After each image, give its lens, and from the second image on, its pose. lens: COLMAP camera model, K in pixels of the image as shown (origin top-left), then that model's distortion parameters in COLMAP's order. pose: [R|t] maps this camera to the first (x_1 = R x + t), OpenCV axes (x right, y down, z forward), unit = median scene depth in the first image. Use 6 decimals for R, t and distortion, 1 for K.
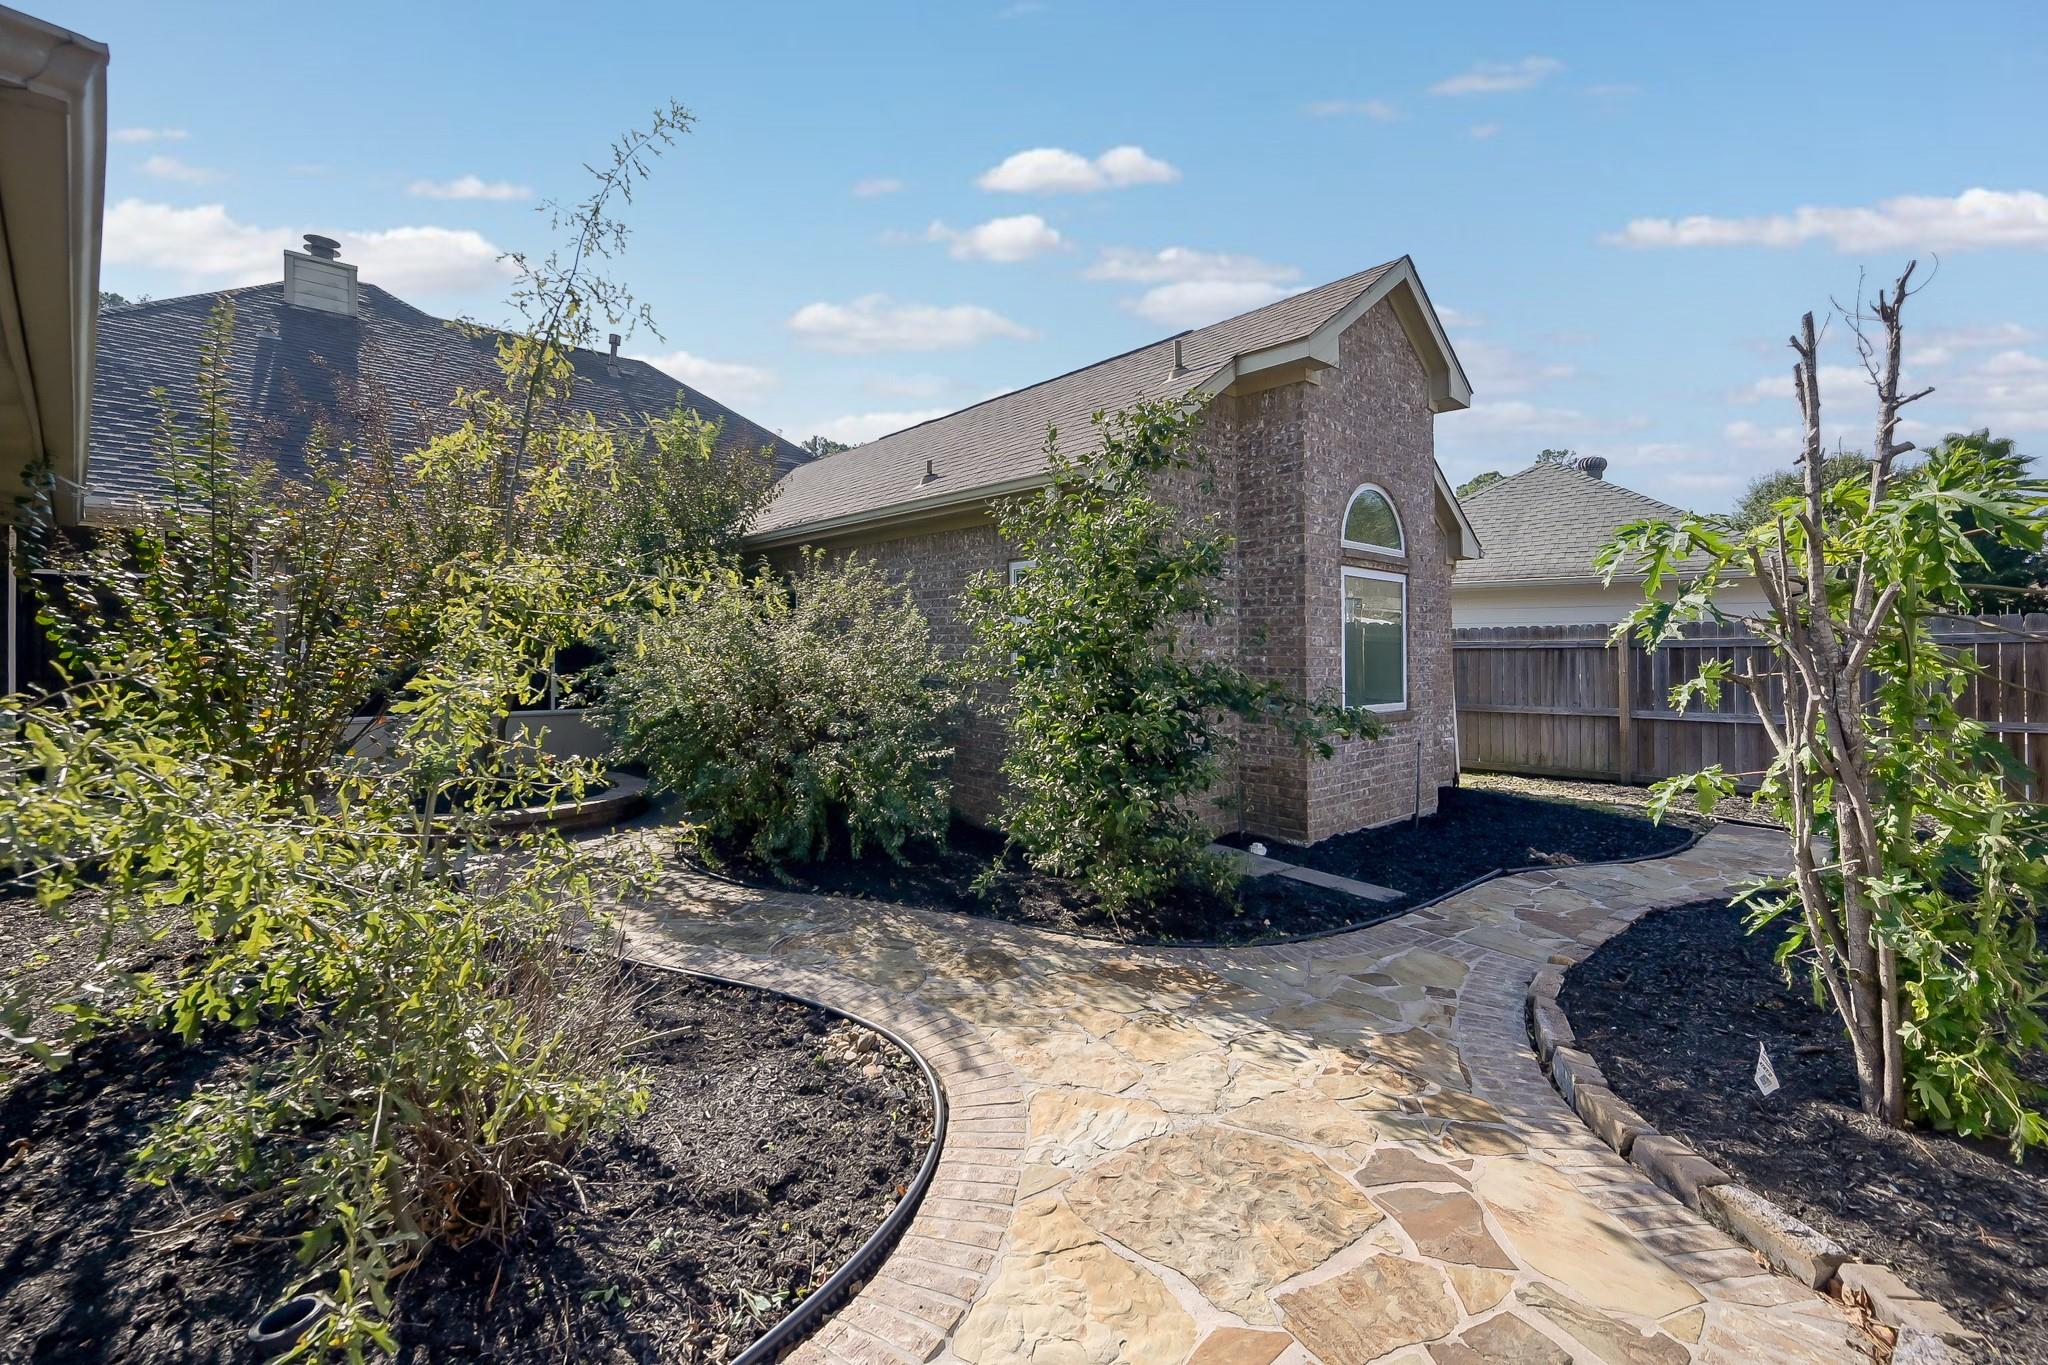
lens RADIAL K [[834.8, 0, 1023.8], [0, 834.8, 670.5], [0, 0, 1]] dist [-0.000809, 0.000057]
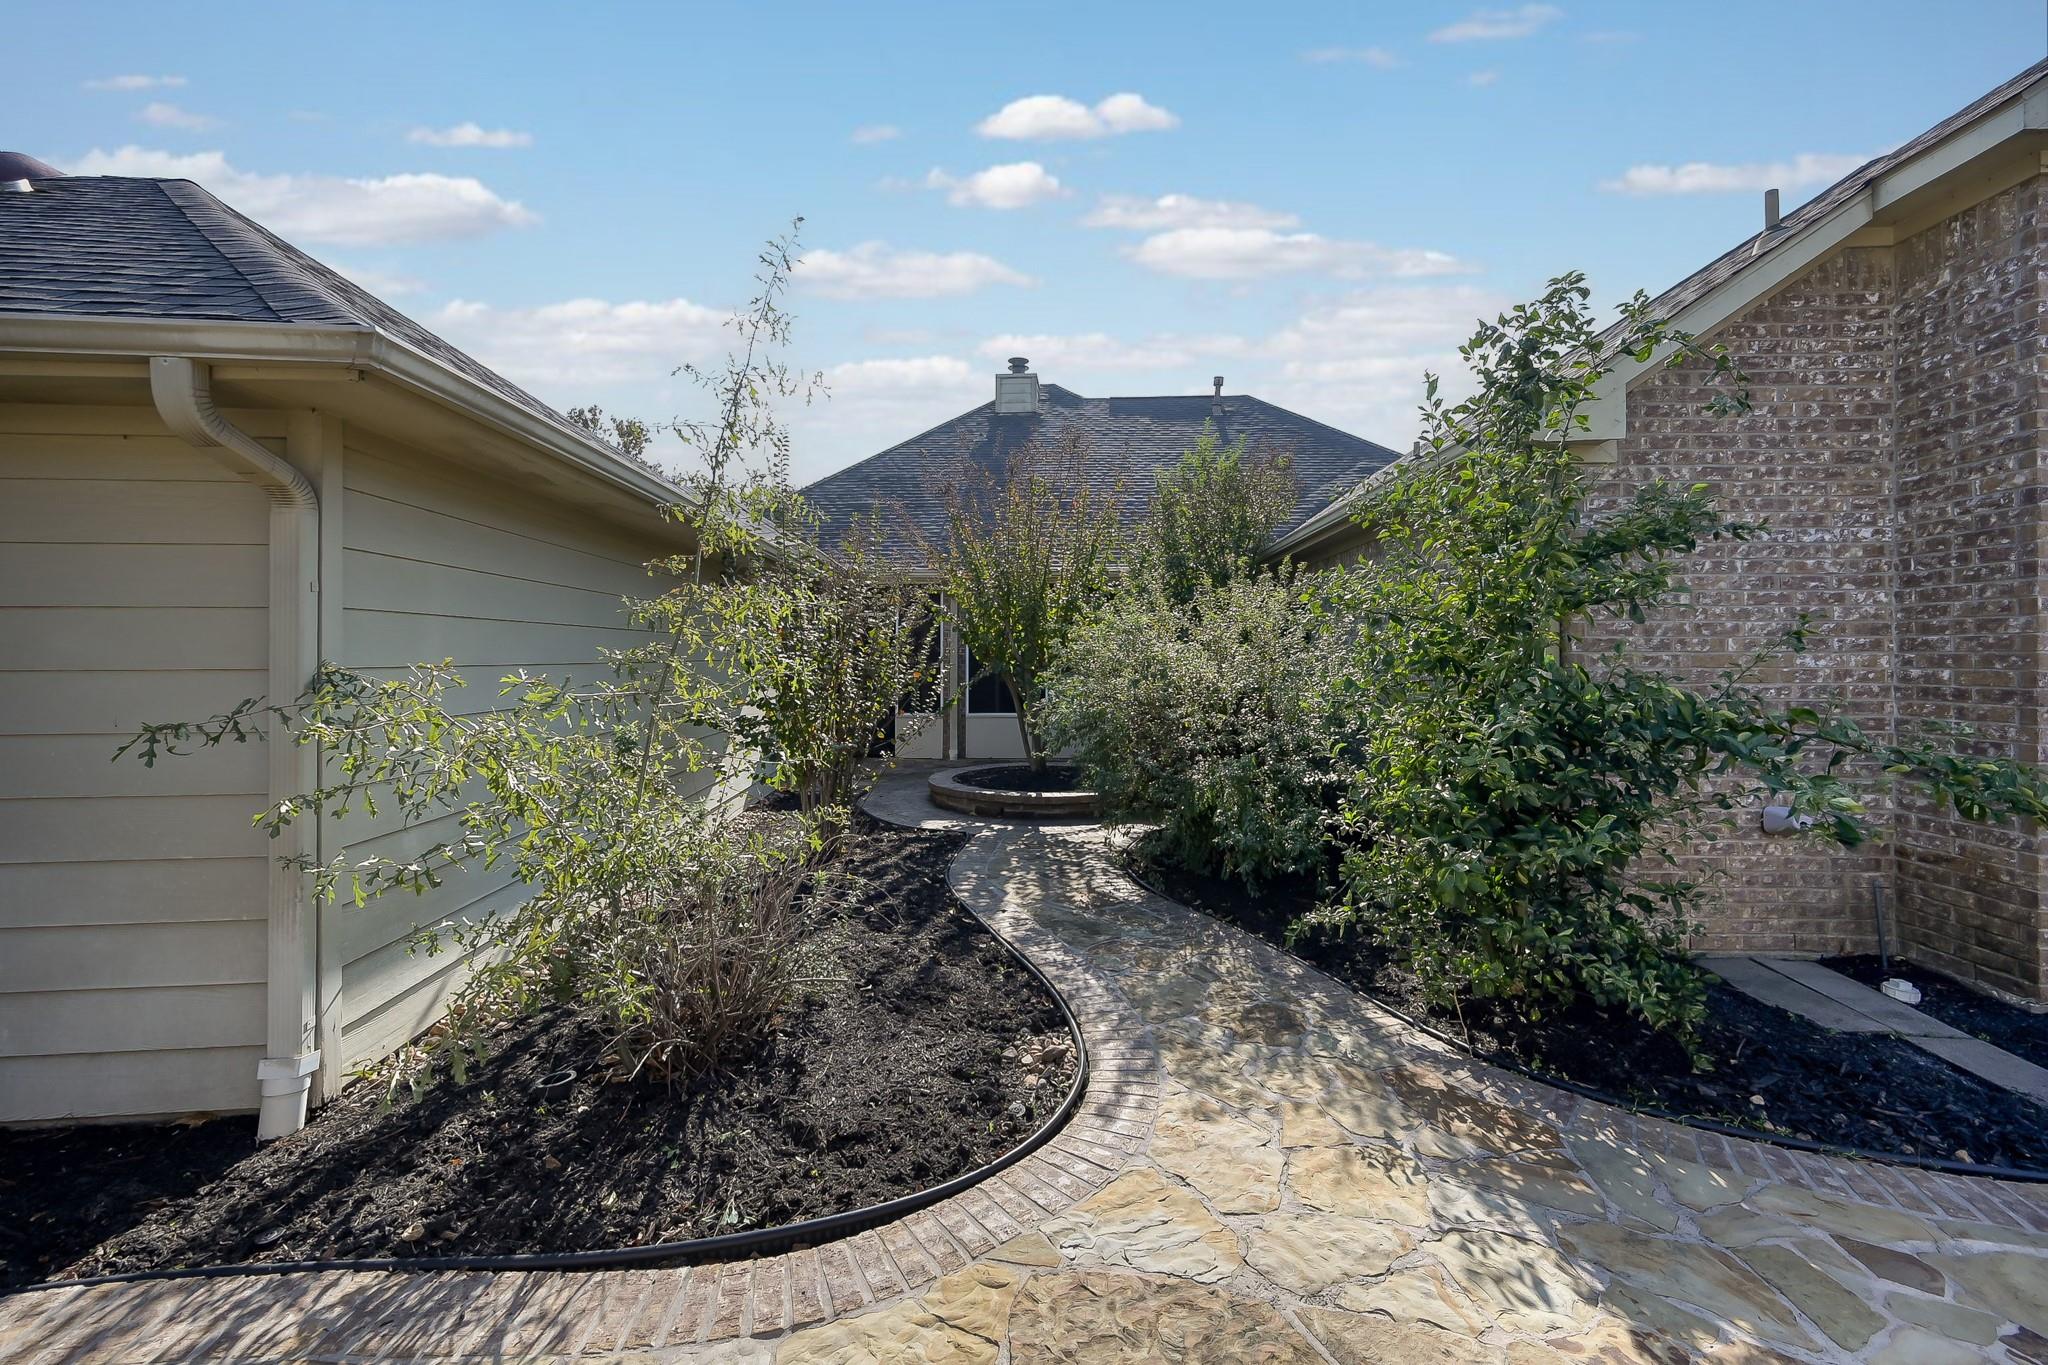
lens RADIAL K [[818.0, 0, 1024.0], [0, 818.0, 682.5], [0, 0, 1]] dist [0.000814, 0.000185]
pose [[0.719795, 0.014768, -0.694030, 0.231267], [-0.015742, 0.999864, 0.004950, -0.000372], [0.694008, 0.007362, 0.719929, 0.137387]]
